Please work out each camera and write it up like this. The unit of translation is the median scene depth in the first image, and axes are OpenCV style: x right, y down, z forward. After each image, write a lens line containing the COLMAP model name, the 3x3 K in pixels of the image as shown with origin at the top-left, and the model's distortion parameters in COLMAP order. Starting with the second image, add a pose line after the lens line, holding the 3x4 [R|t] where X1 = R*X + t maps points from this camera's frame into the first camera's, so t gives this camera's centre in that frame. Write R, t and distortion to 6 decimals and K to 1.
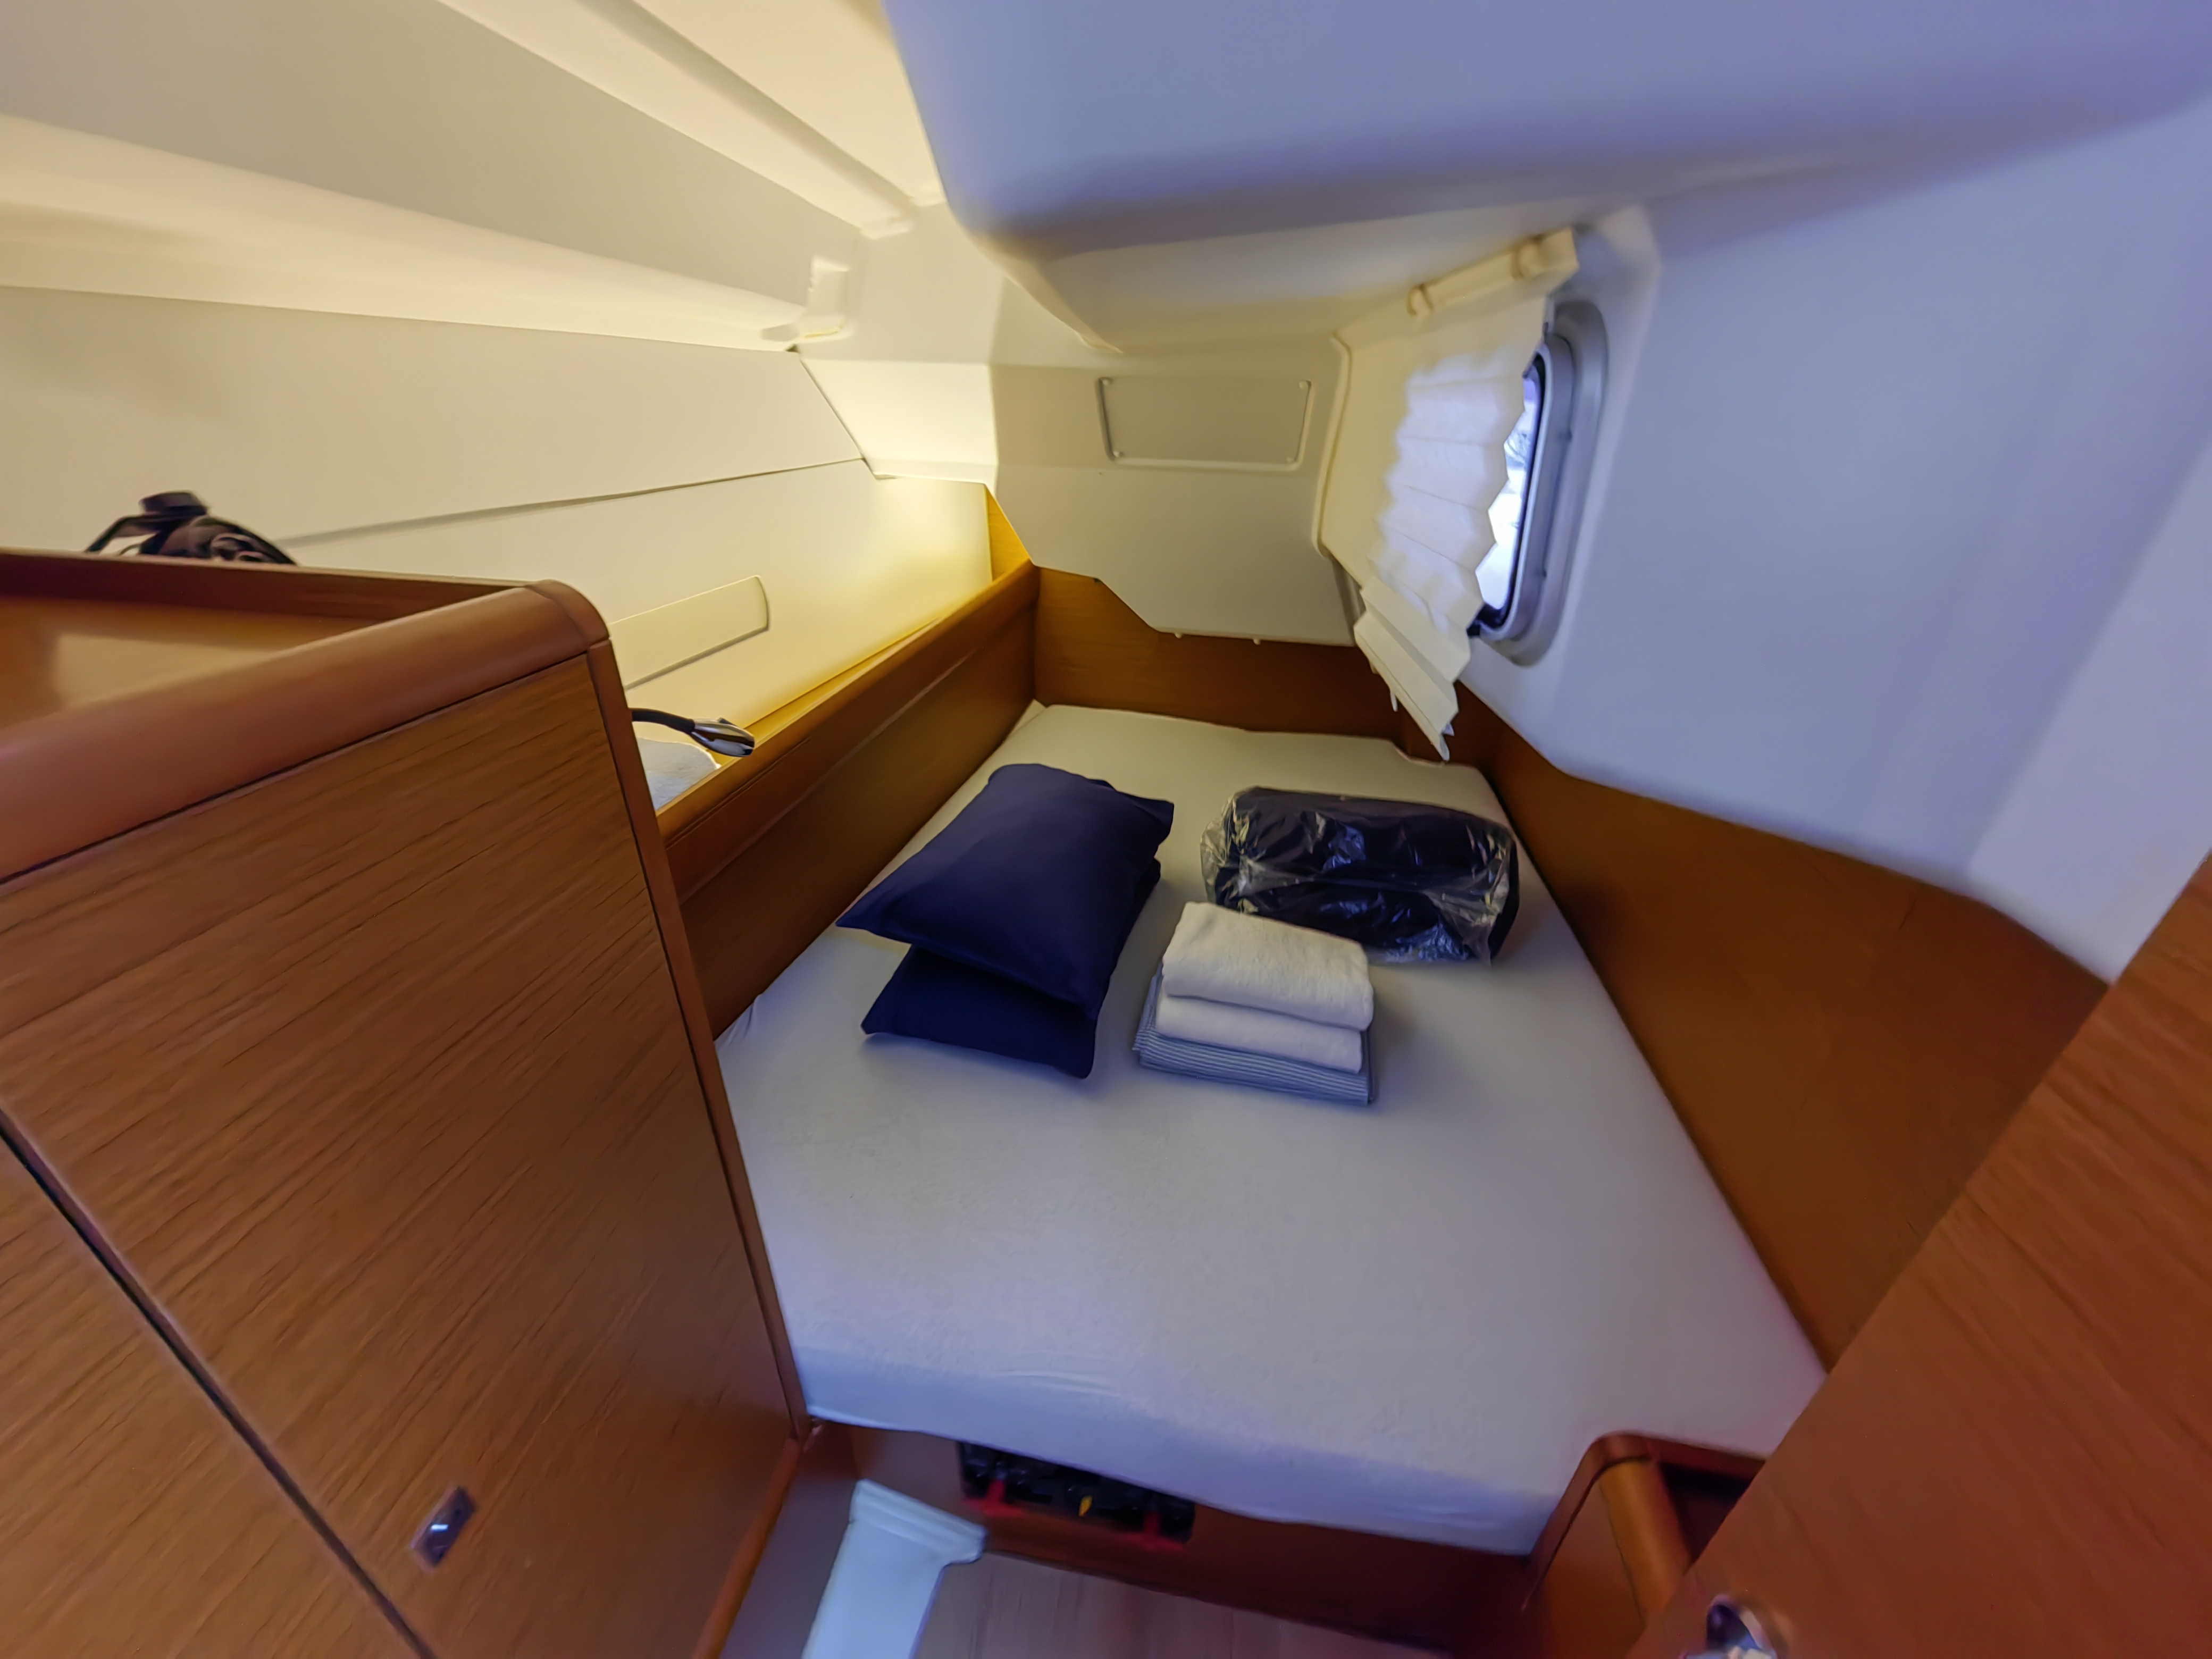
lens RADIAL K [[853.0, 0, 1106.0], [0, 853.0, 829.5], [0, 0, 1]] dist [0.013113, -0.000447]
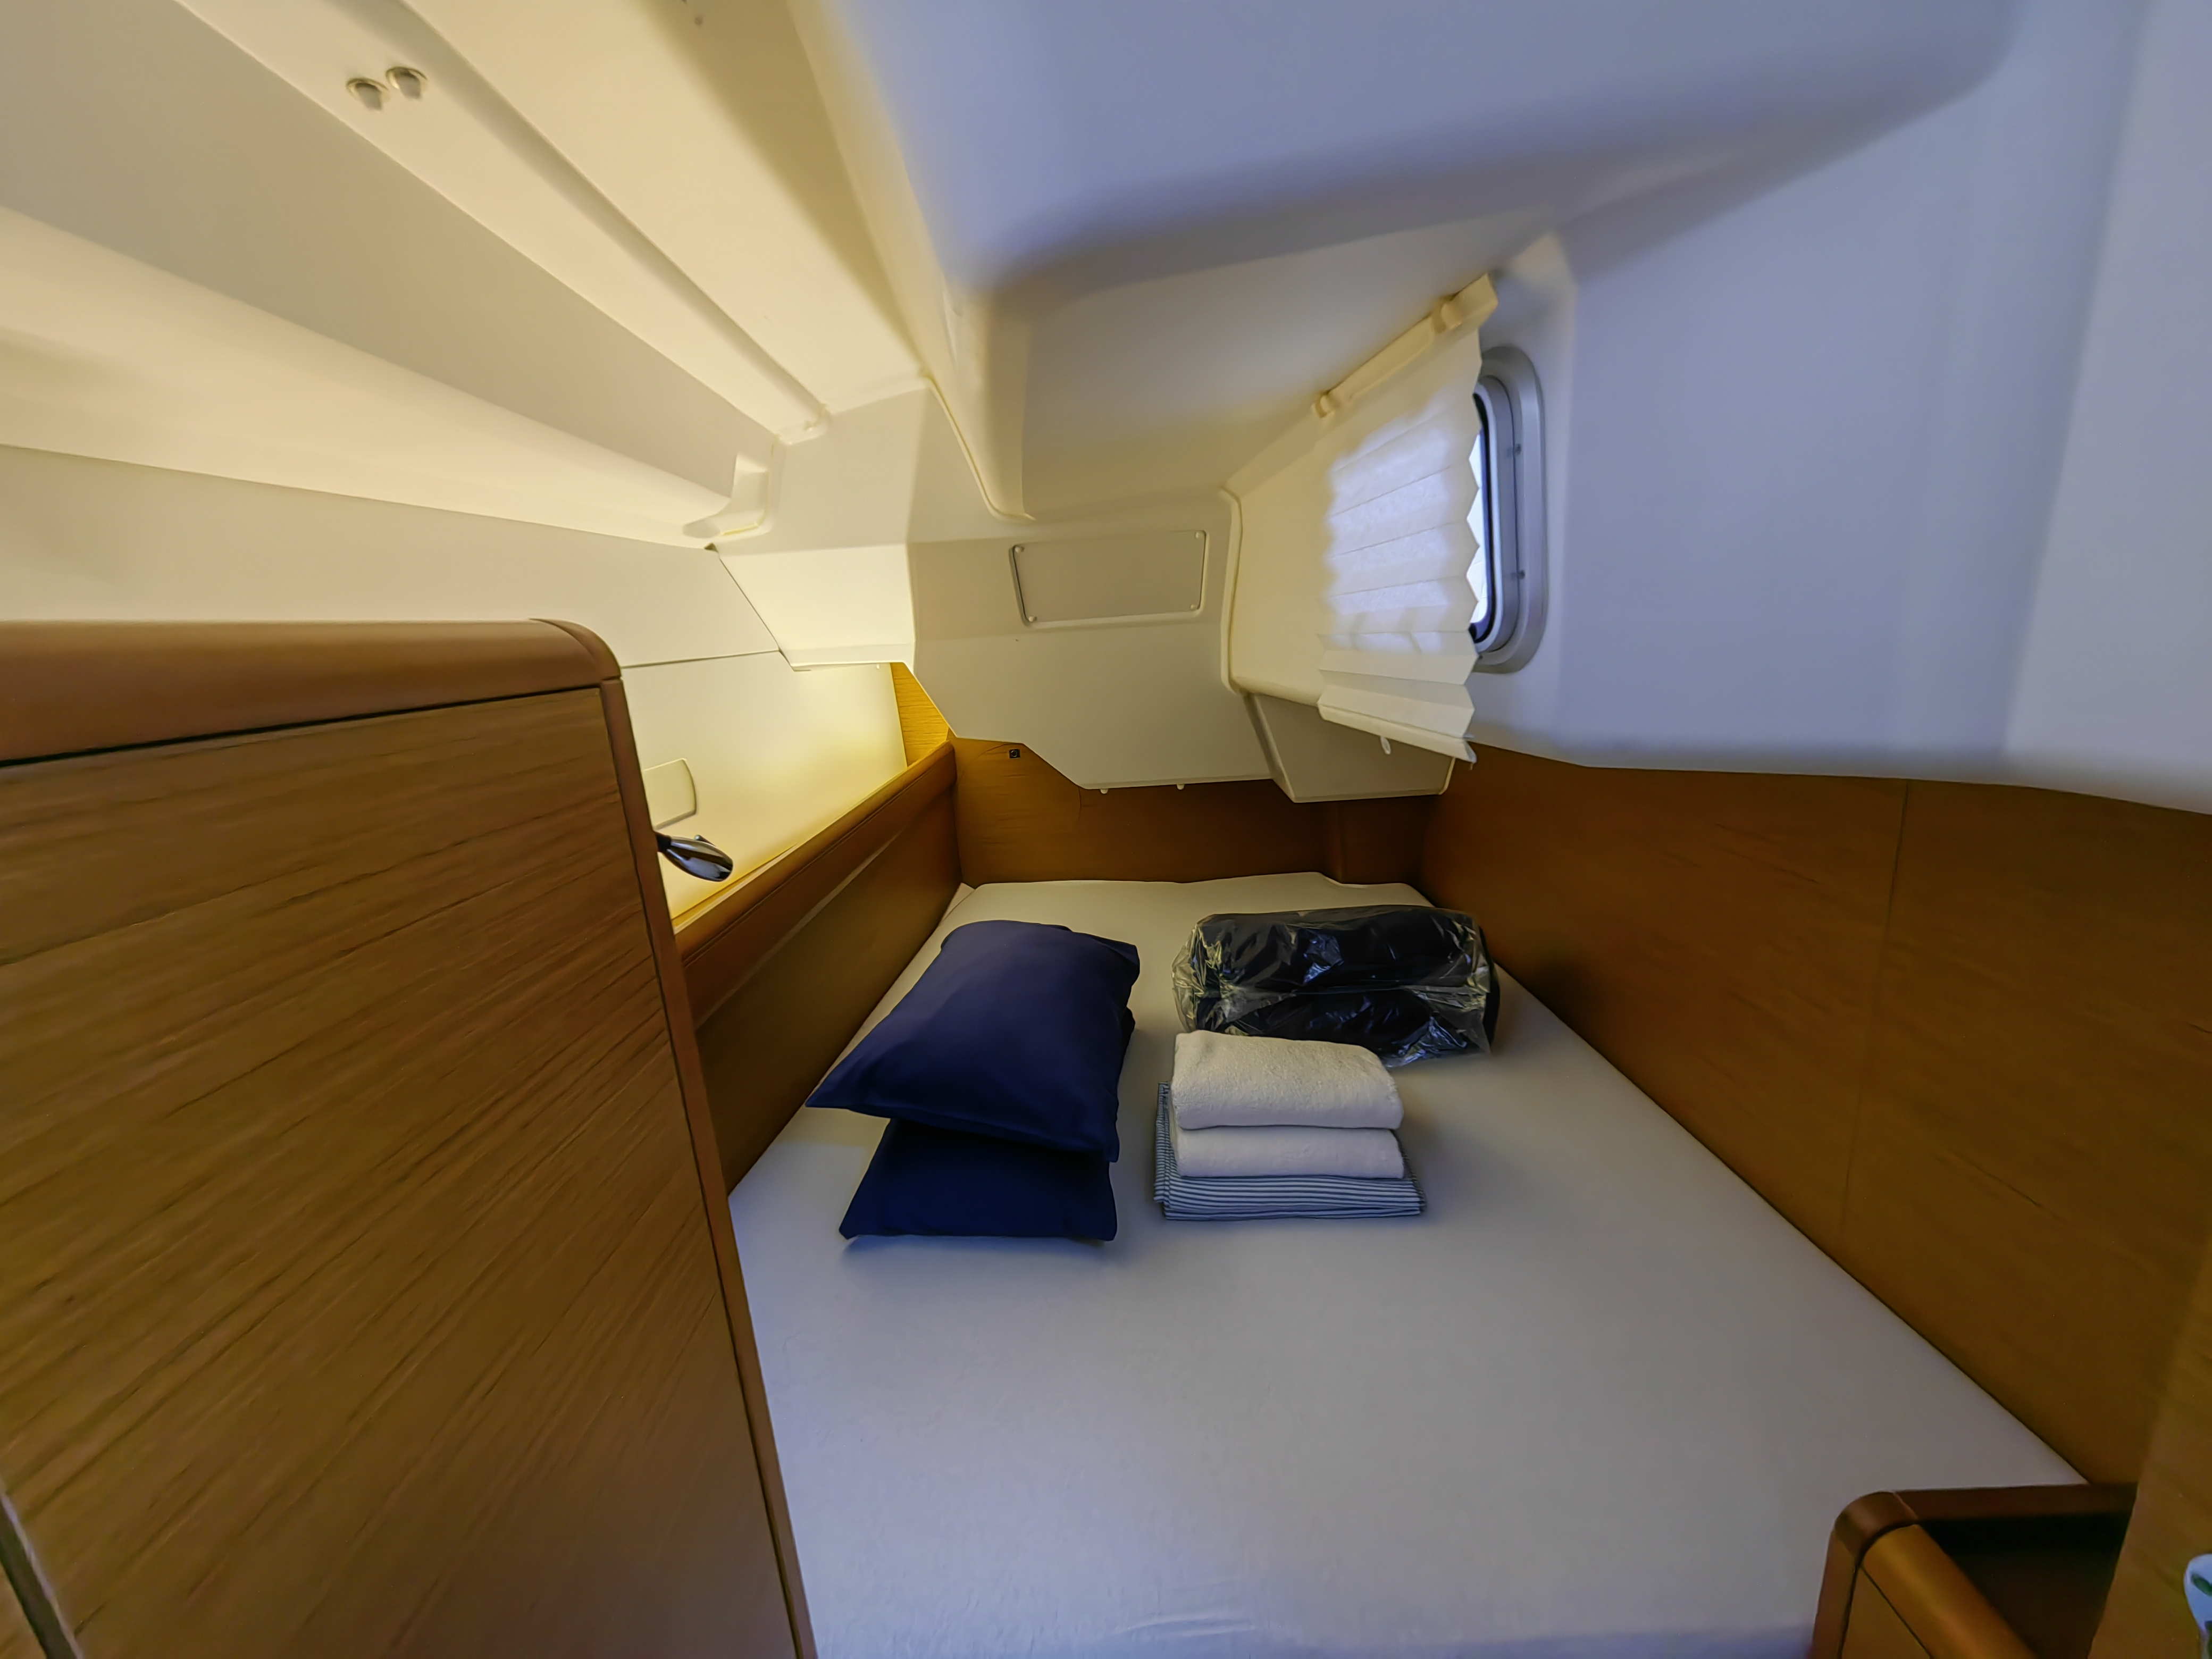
lens RADIAL K [[853.0, 0, 1106.0], [0, 853.0, 829.5], [0, 0, 1]] dist [0.013113, -0.000447]
pose [[0.982566, -0.127720, 0.135101, -0.082816], [0.156877, 0.959539, -0.233824, 0.080147], [-0.099771, 0.250941, 0.962847, 0.049026]]
